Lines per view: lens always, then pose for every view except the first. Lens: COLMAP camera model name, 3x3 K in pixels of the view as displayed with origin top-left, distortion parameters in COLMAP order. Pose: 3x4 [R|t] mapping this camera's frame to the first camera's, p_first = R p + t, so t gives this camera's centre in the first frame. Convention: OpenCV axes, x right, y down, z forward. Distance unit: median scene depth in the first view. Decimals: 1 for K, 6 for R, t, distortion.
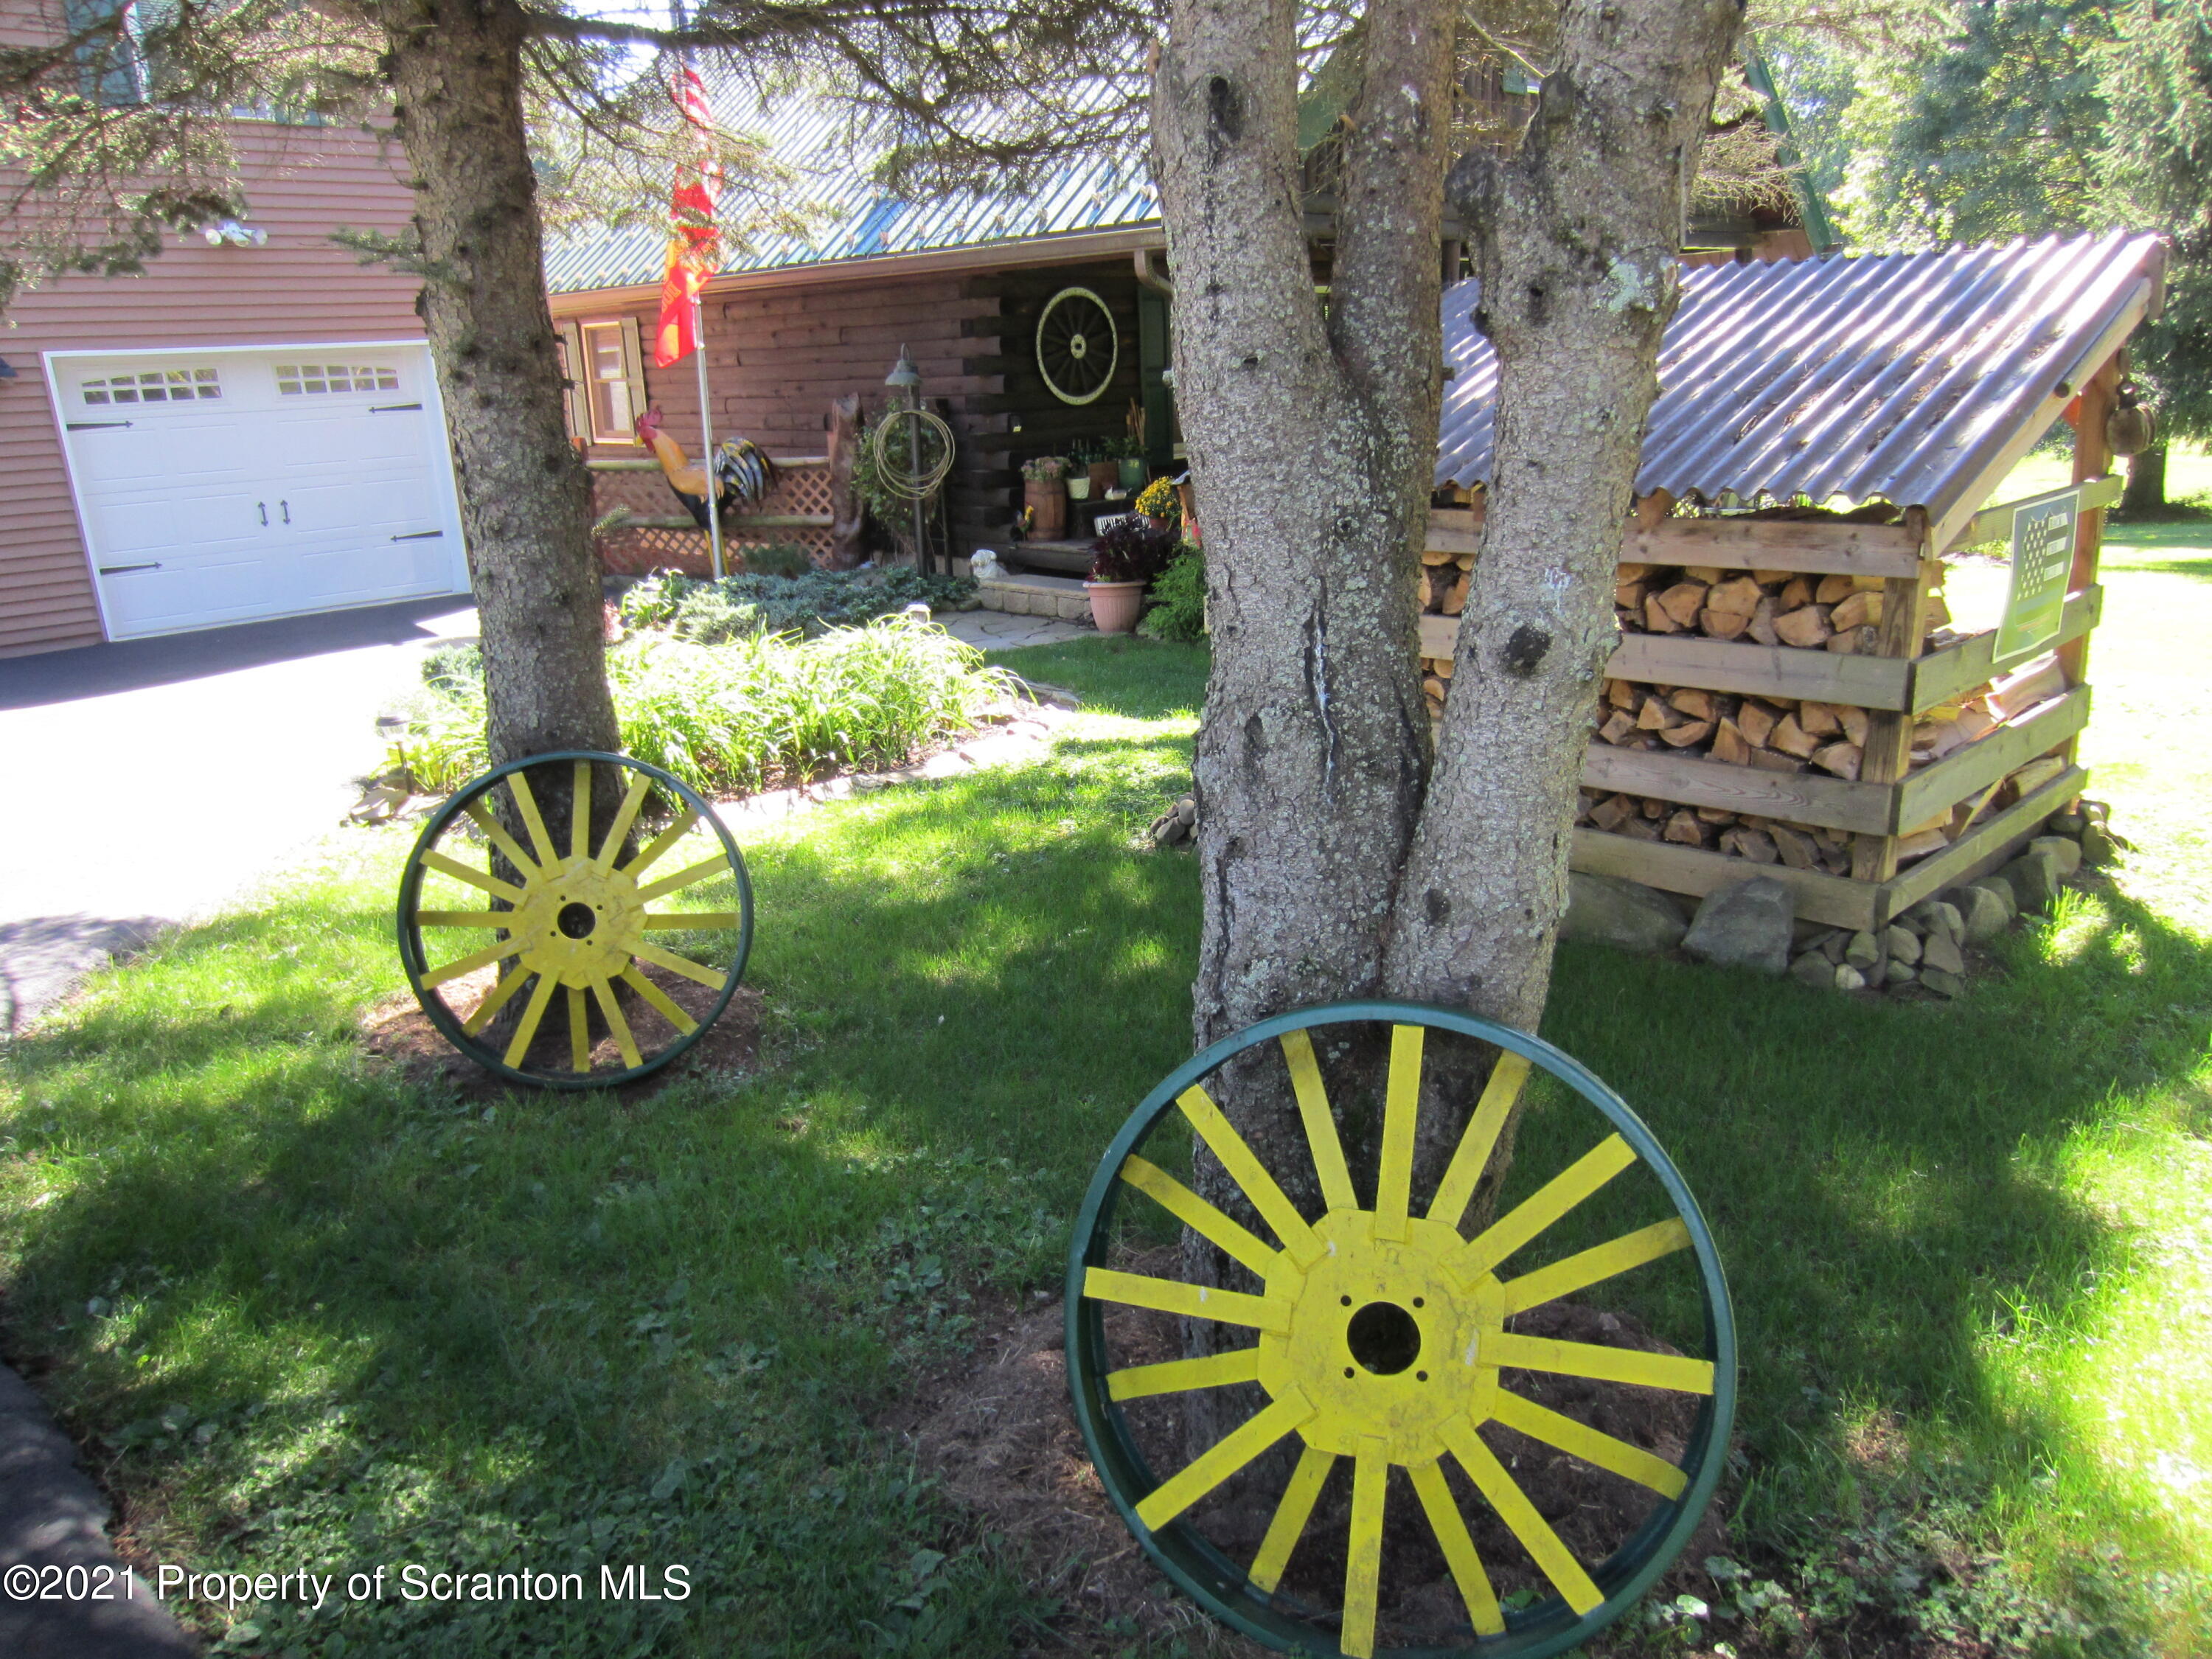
lens RADIAL K [[1577.1, 0, 1111.9], [0, 1577.1, 828.0], [0, 0, 1]] dist [-0.034734, 0.019709]
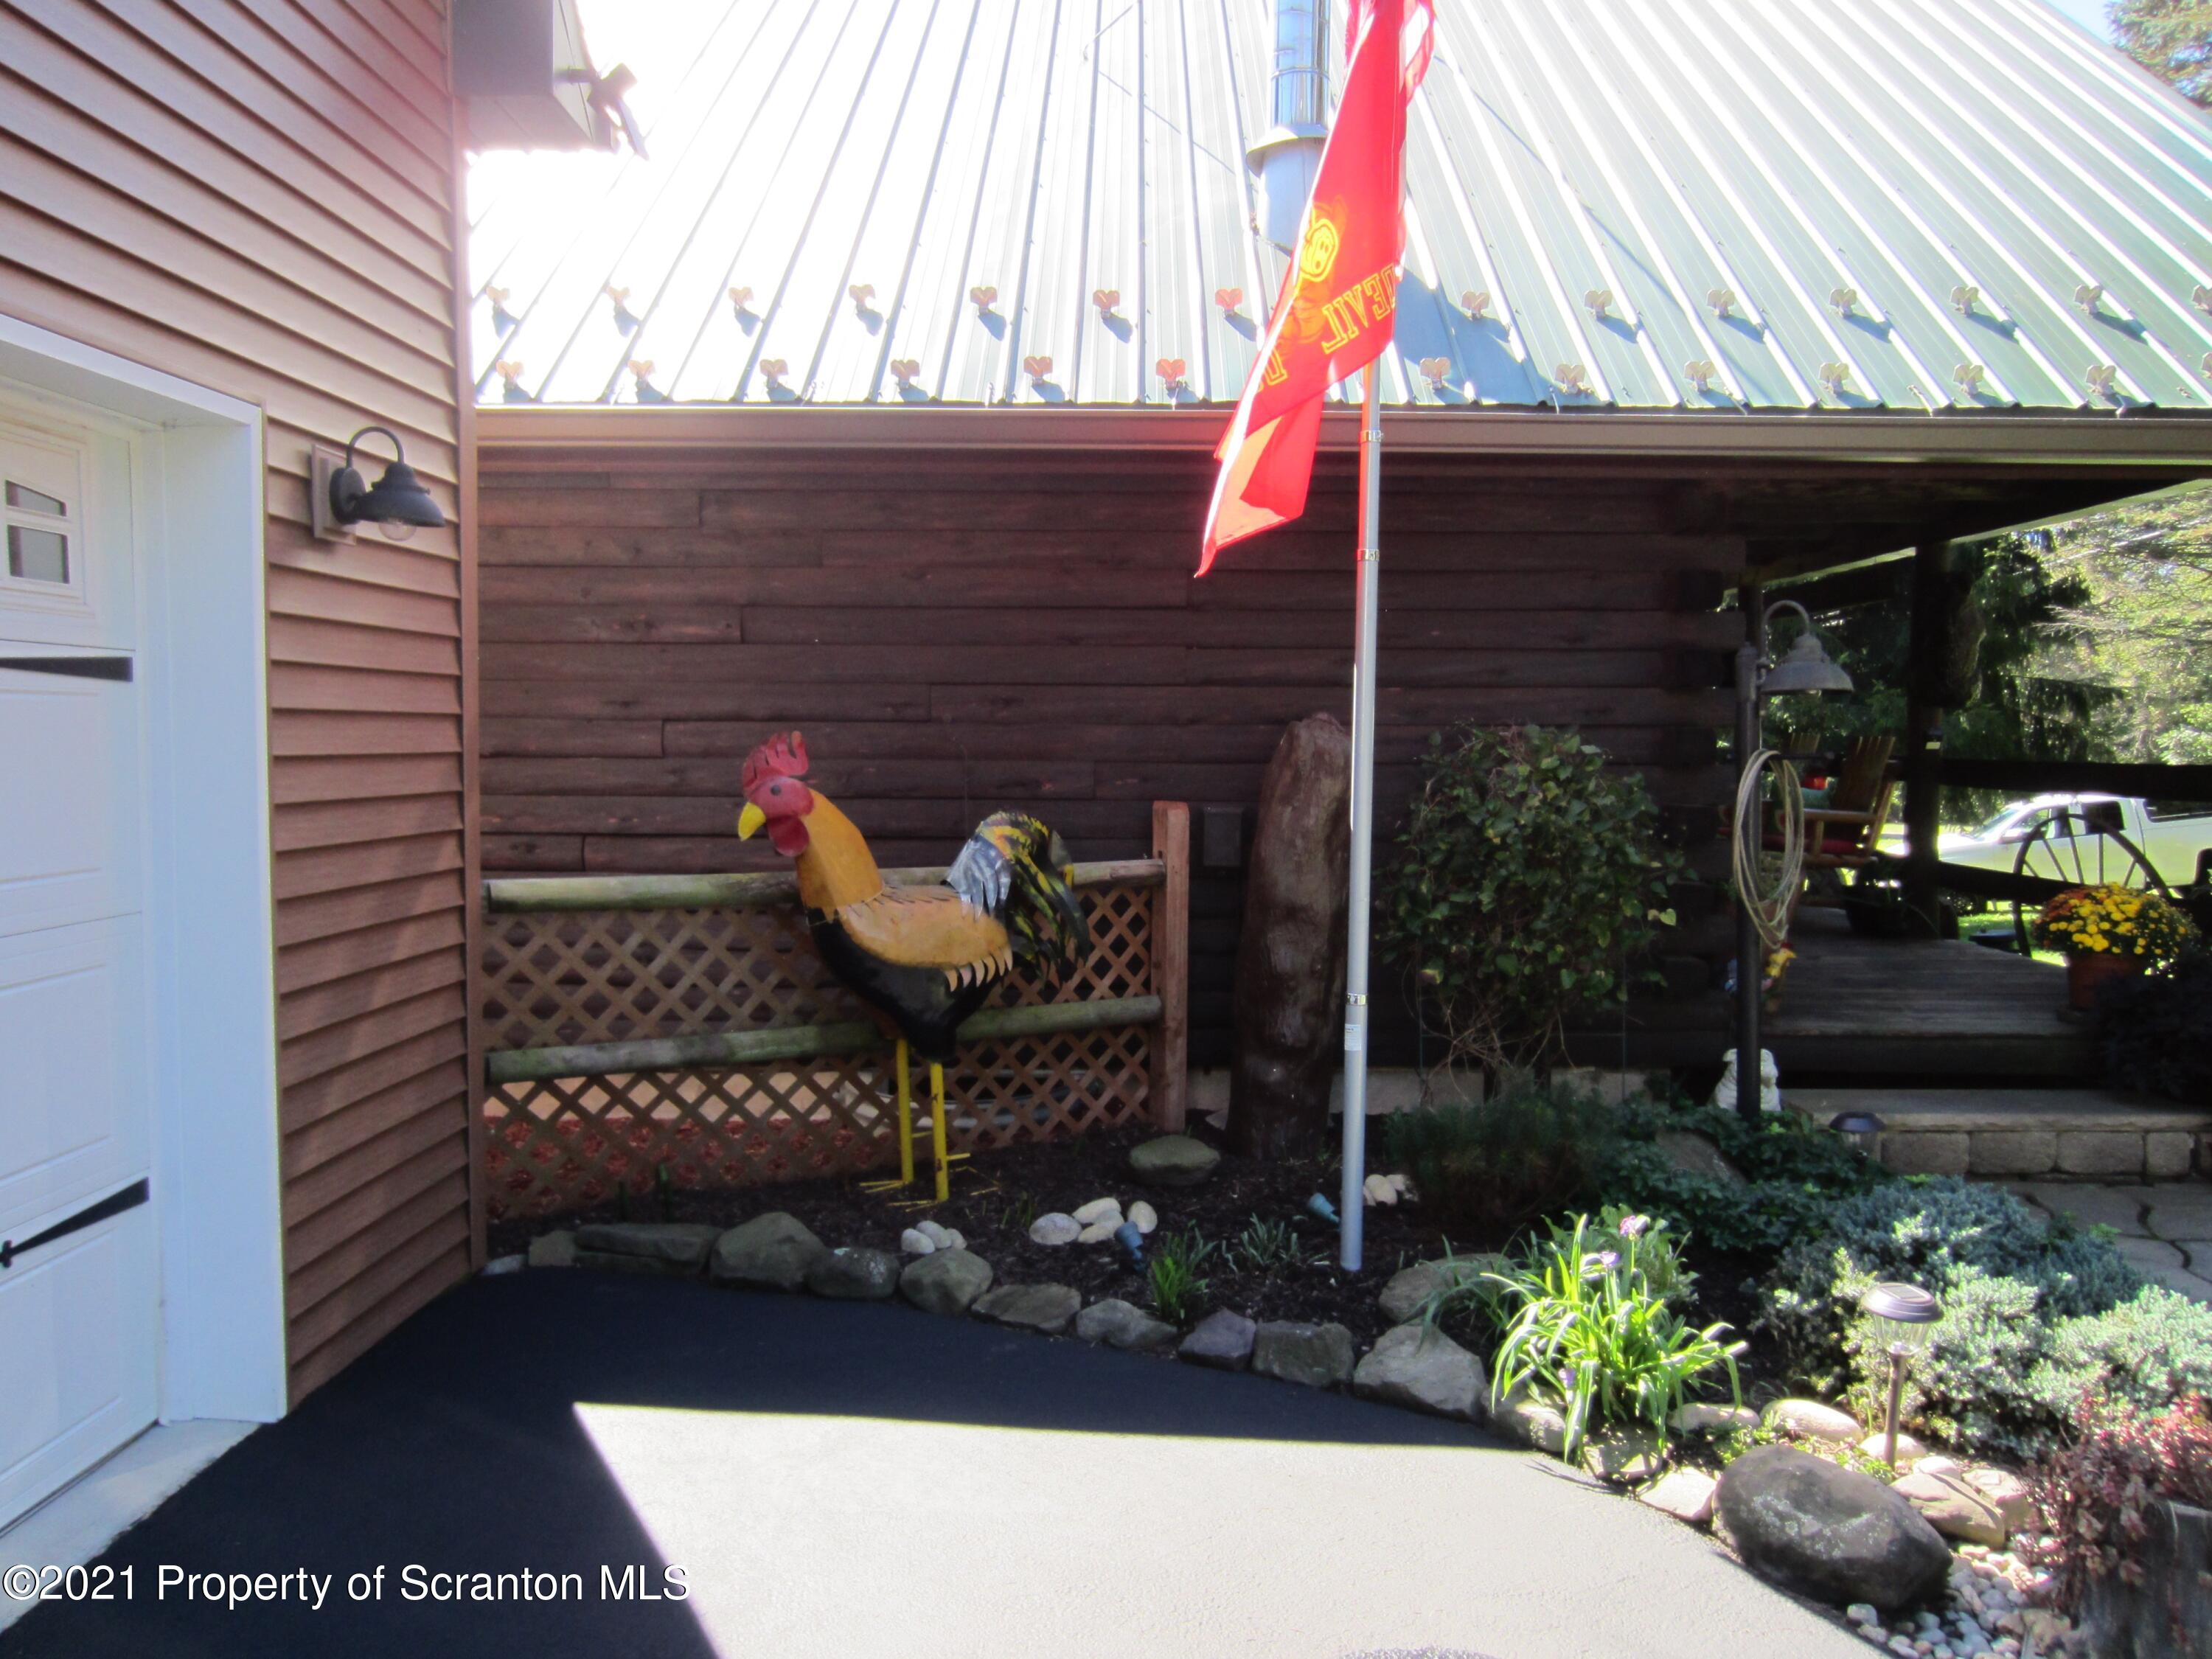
lens RADIAL K [[1577.1, 0, 1111.9], [0, 1577.1, 828.0], [0, 0, 1]] dist [-0.034734, 0.019709]
pose [[0.714669, 0.006395, 0.699434, -0.536219], [0.162473, 0.971090, -0.174890, -0.190008], [-0.680332, 0.238627, 0.692969, 0.783704]]
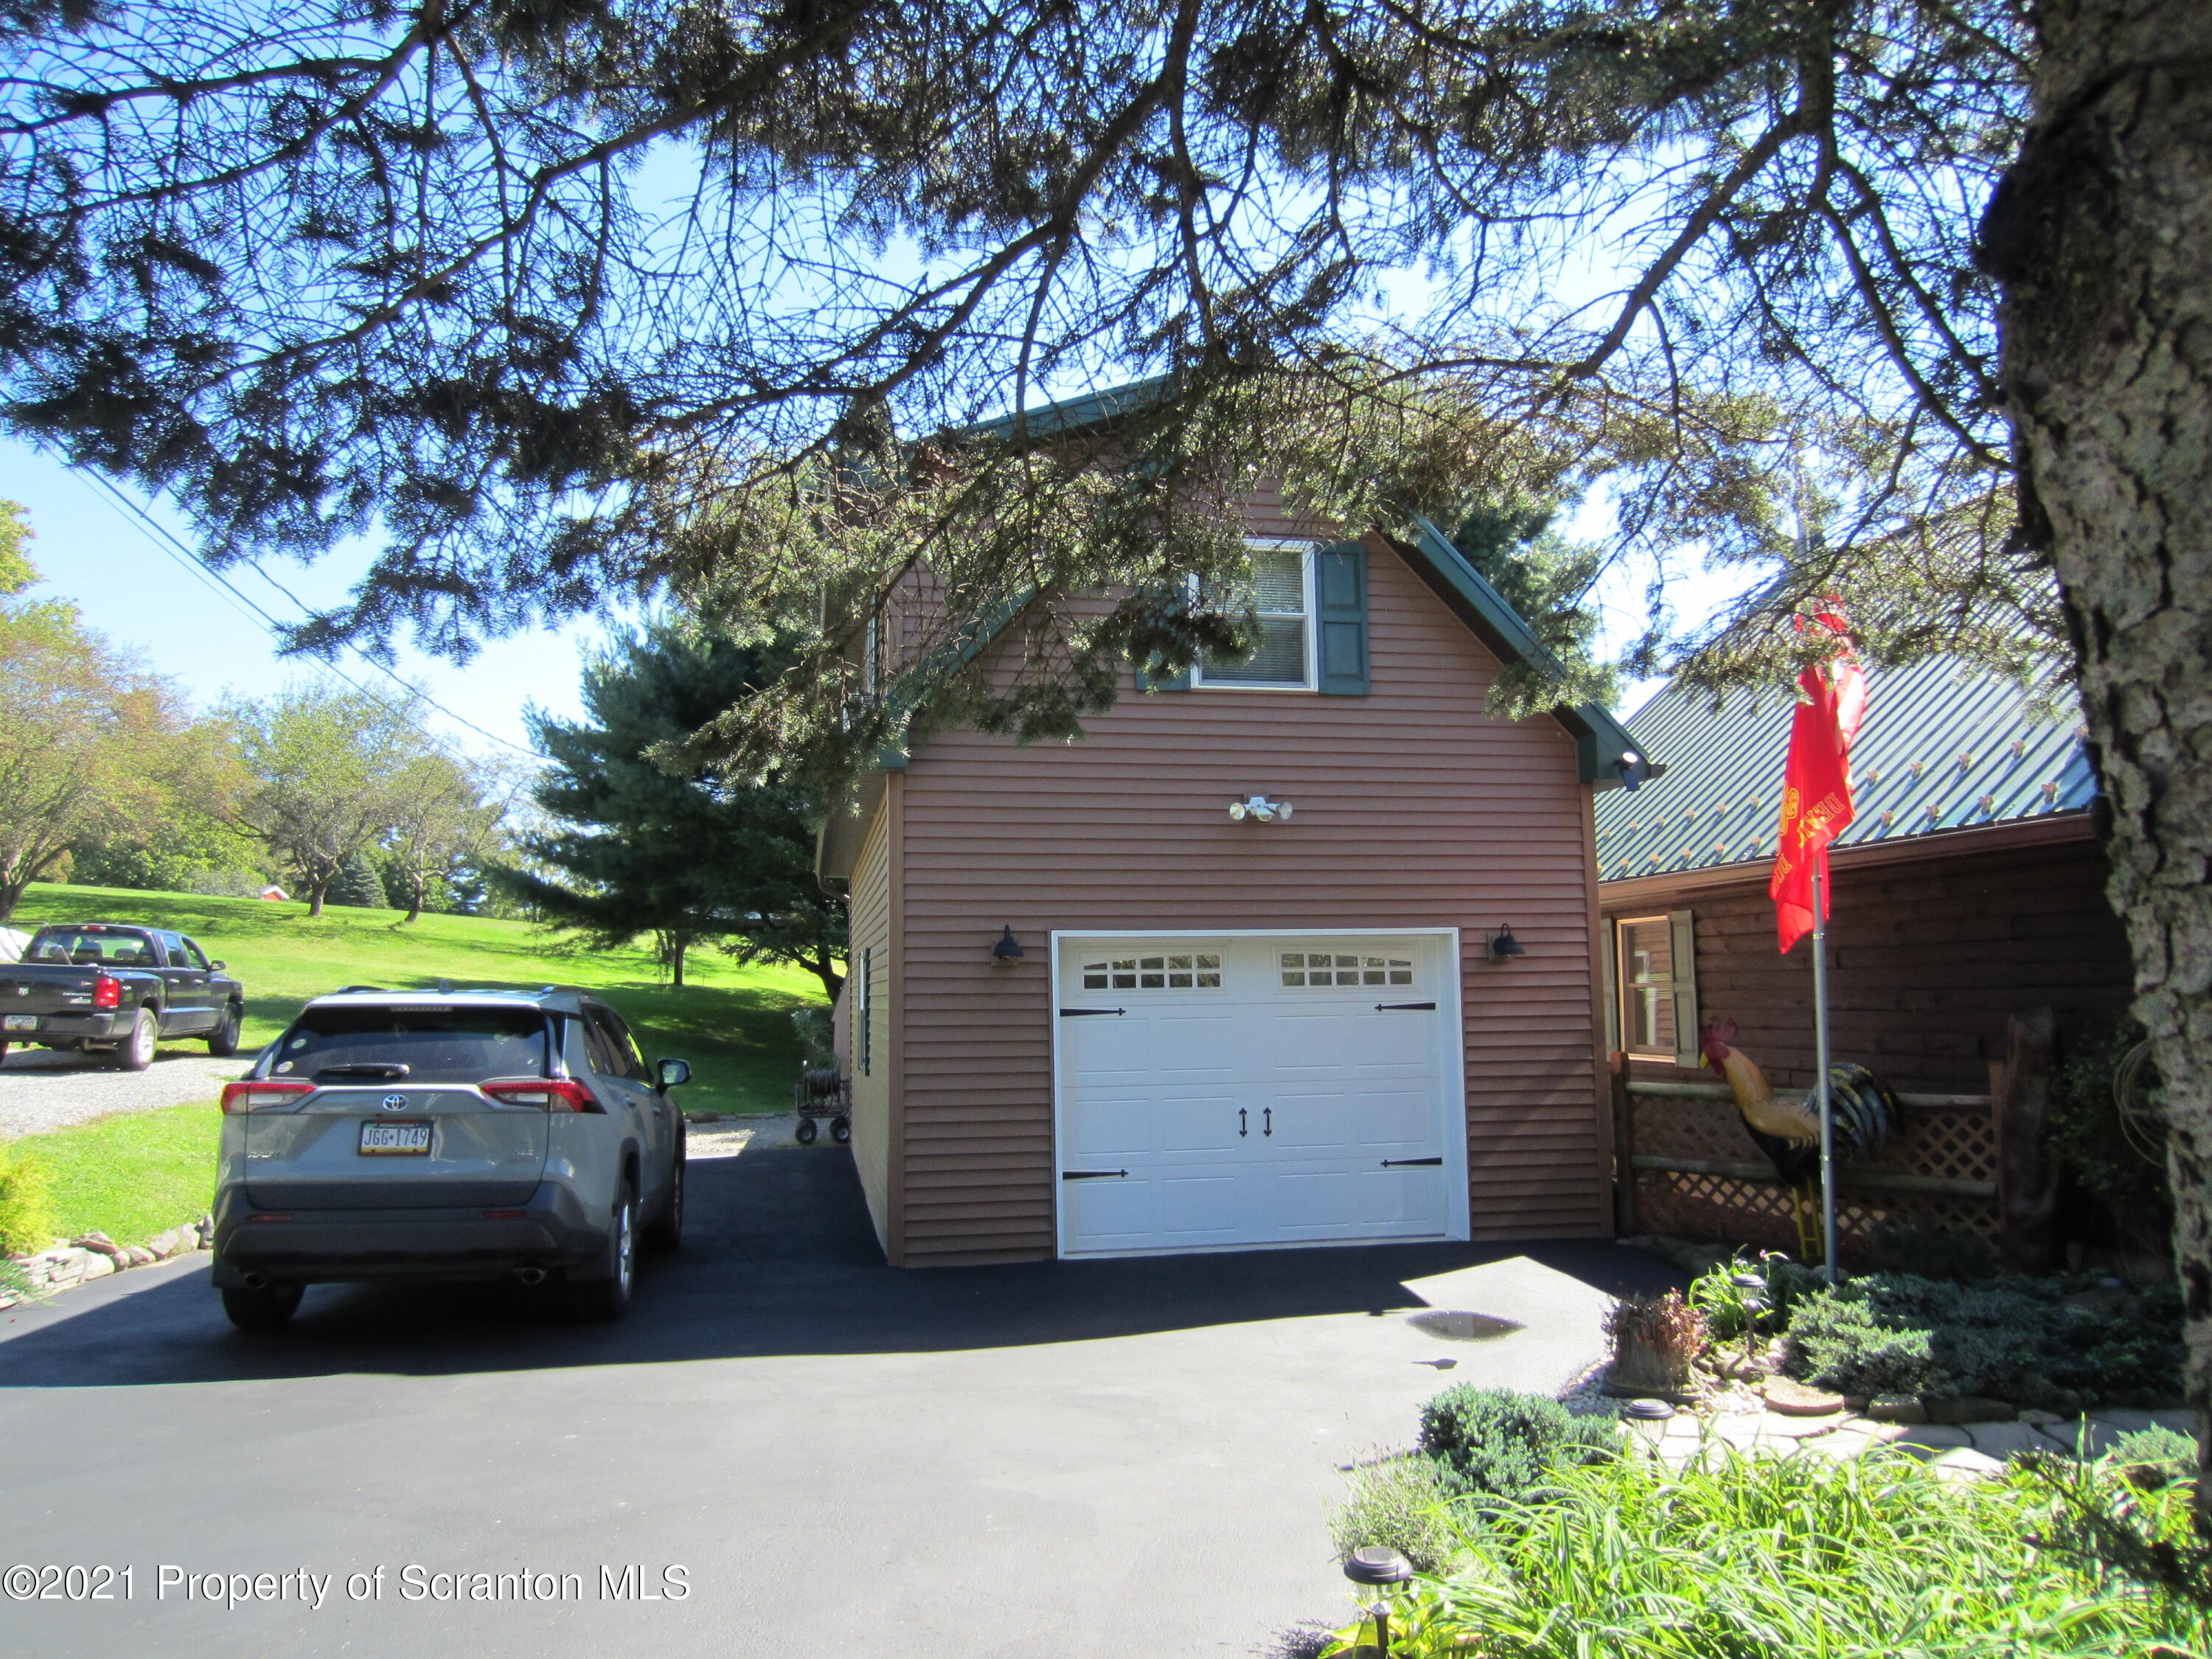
lens RADIAL K [[1577.1, 0, 1111.9], [0, 1577.1, 828.0], [0, 0, 1]] dist [-0.034734, 0.019709]
pose [[0.833134, -0.033198, -0.552074, -0.131464], [-0.177203, 0.929552, -0.323314, -0.062843], [0.523915, 0.367193, 0.768559, 0.257785]]
